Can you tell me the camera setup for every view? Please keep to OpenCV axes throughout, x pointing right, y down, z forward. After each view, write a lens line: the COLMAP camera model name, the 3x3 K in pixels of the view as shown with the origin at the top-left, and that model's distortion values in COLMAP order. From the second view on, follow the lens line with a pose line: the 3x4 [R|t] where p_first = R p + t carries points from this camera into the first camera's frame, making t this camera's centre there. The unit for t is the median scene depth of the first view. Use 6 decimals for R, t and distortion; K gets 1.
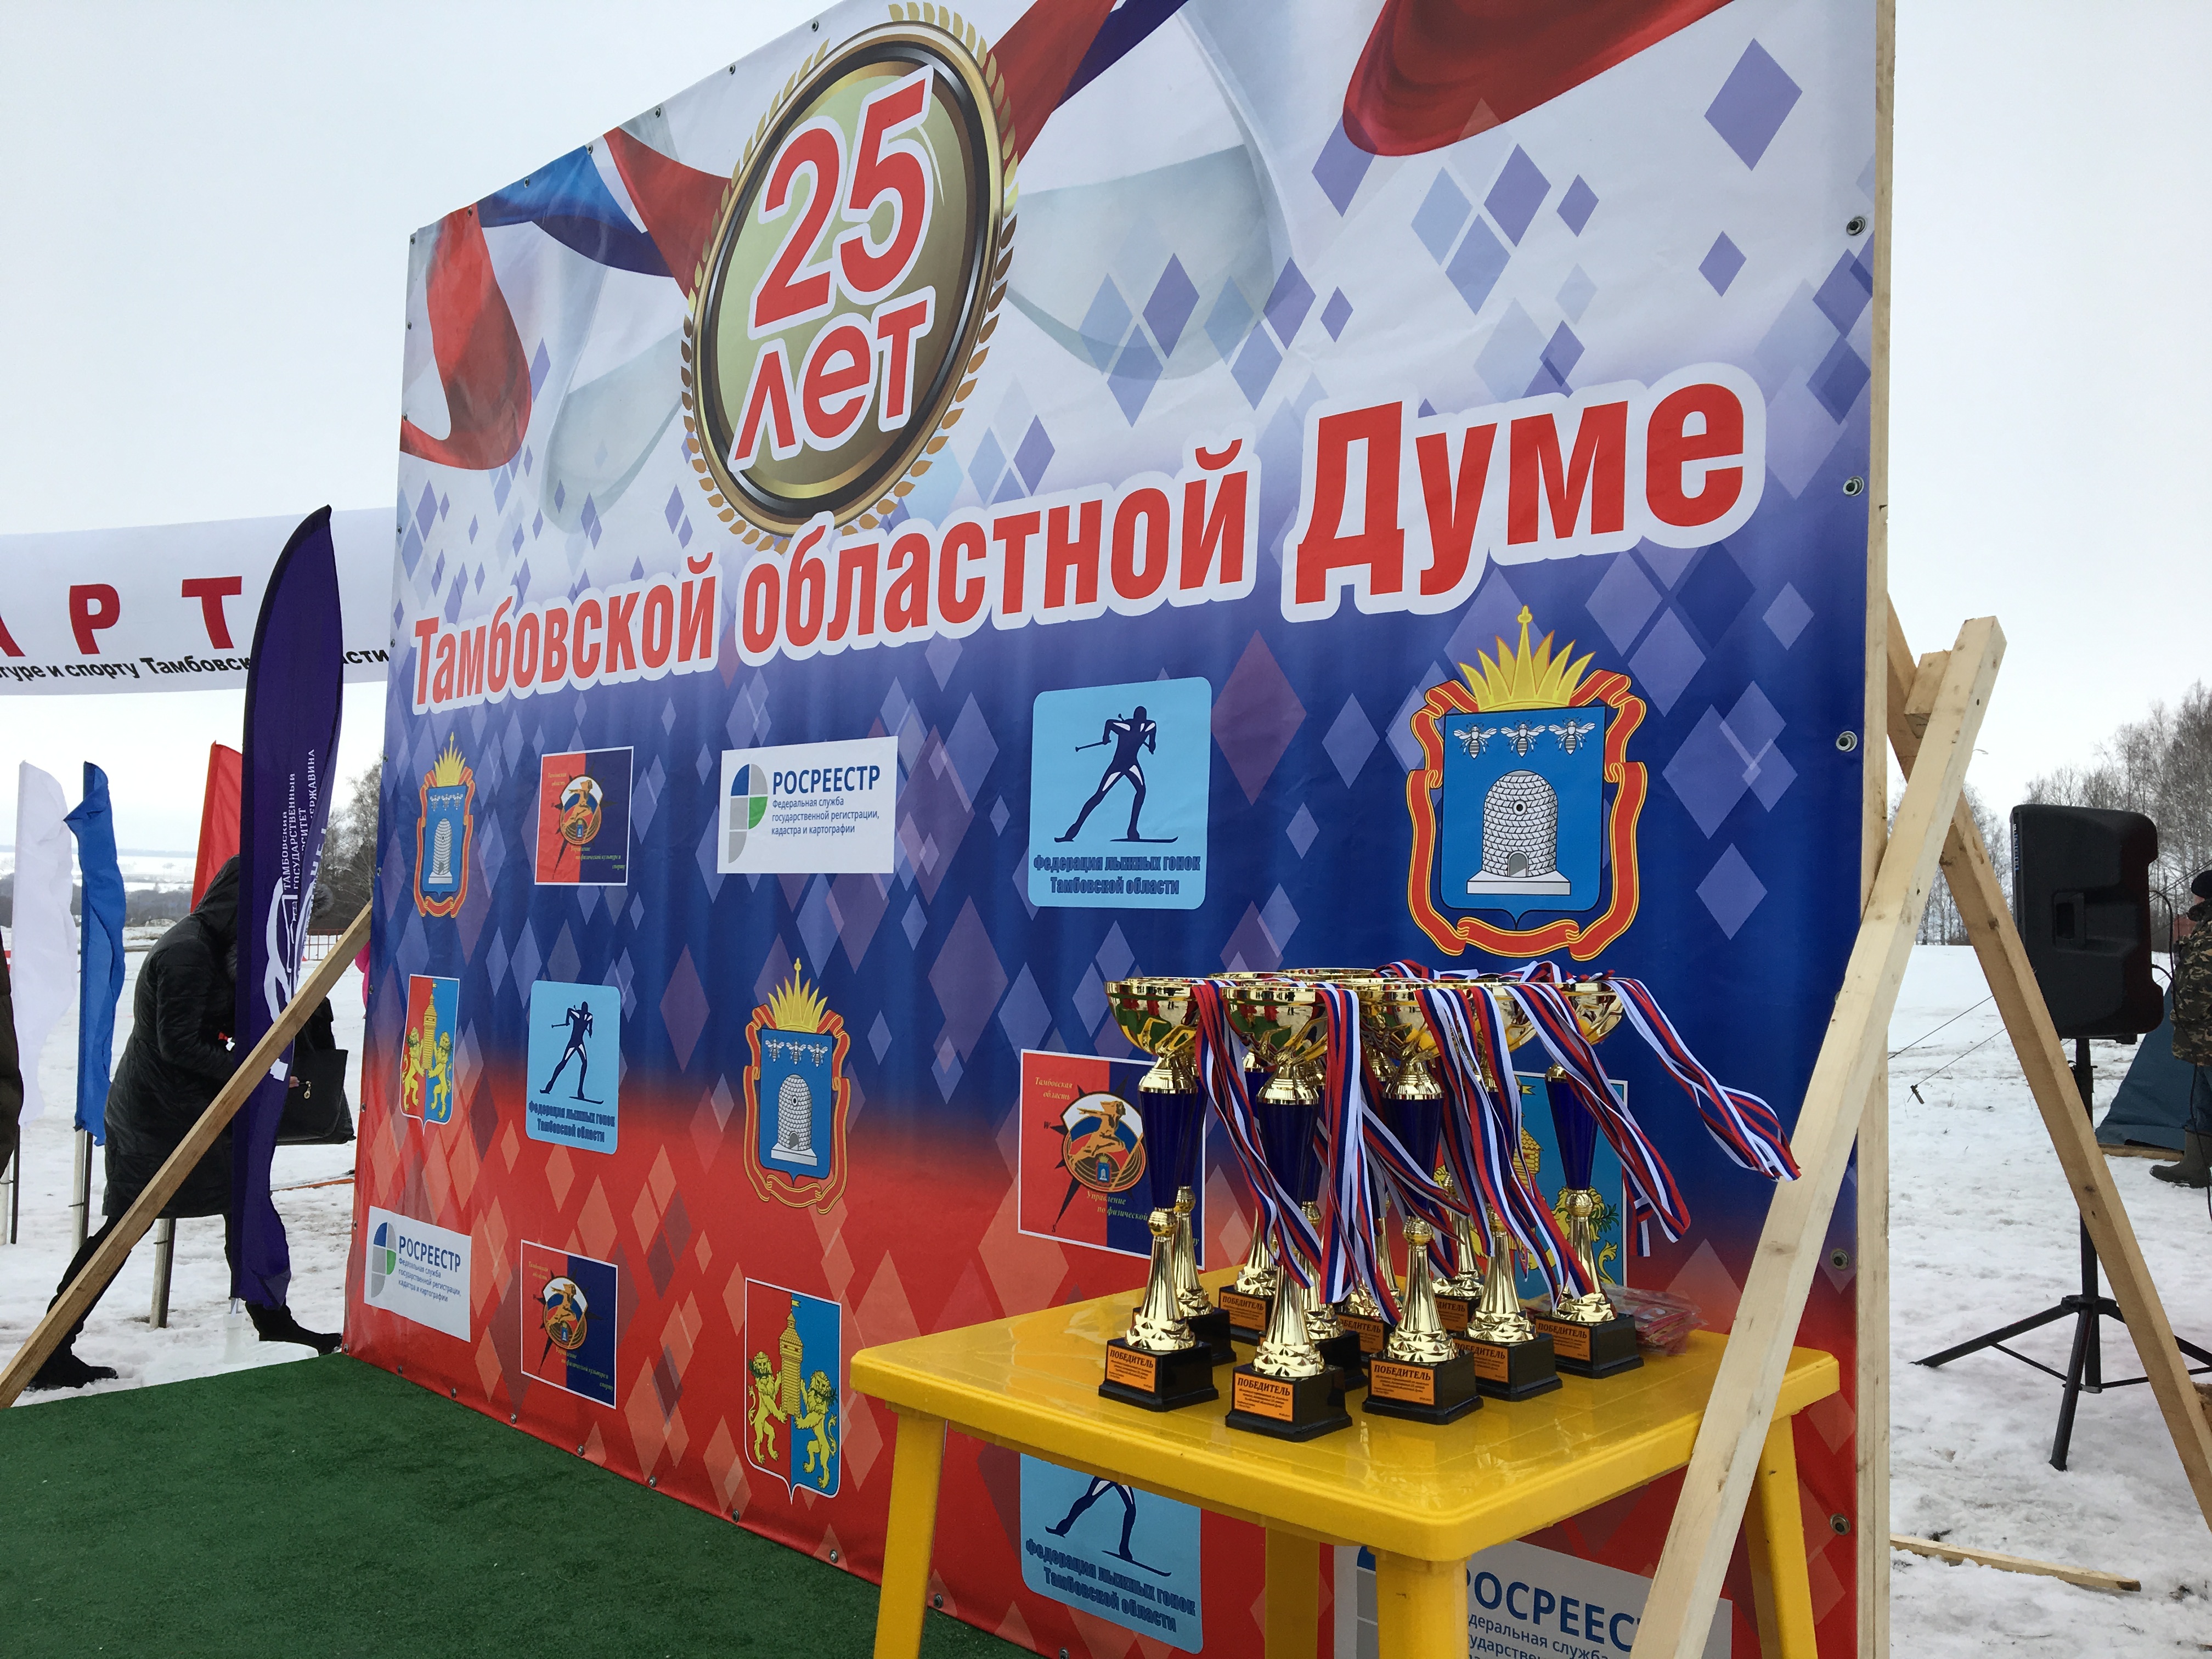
lens RADIAL K [[1847.5, 0, 1112.2], [0, 1847.5, 816.5], [0, 0, 1]] dist [0.119213, -0.160276]
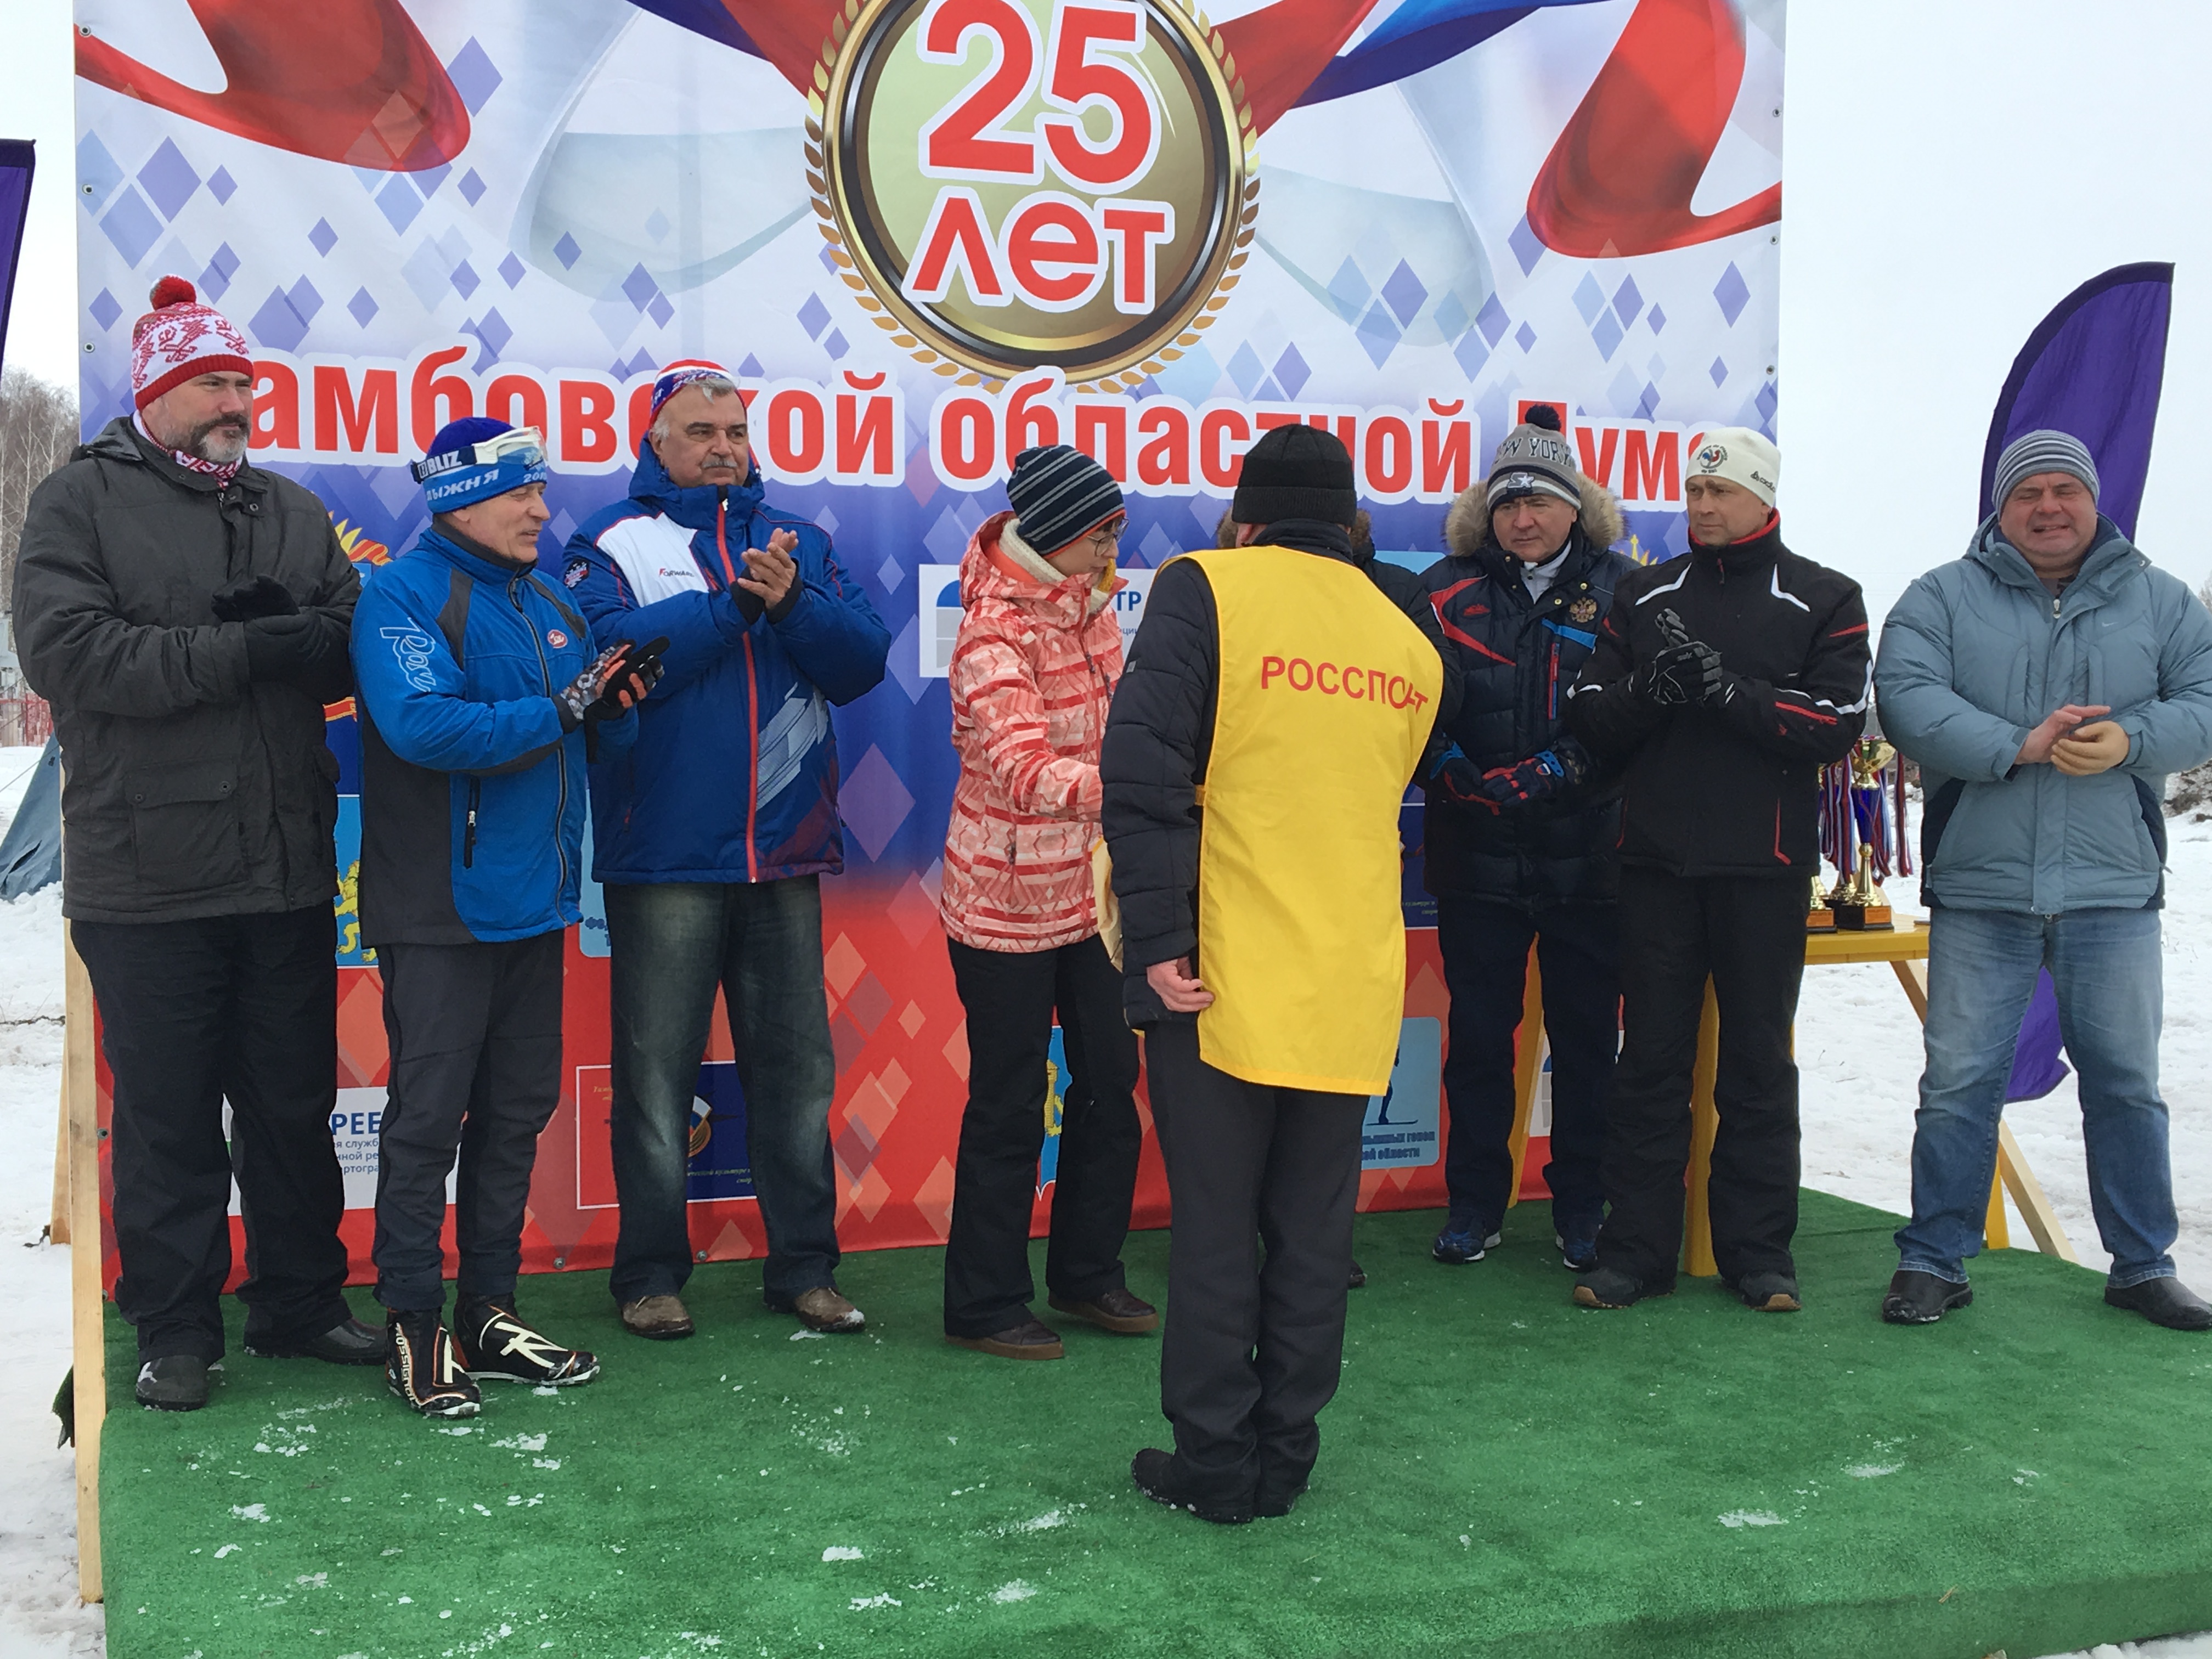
lens RADIAL K [[2667.7, 0, 1102.4], [0, 2667.7, 814.9], [0, 0, 1]] dist [0.155184, -0.378909]
pose [[0.393152, -0.076221, 0.916309, -1.771131], [-0.050755, 0.993240, 0.104397, -0.064686], [-0.918072, -0.087551, 0.386625, 0.312931]]
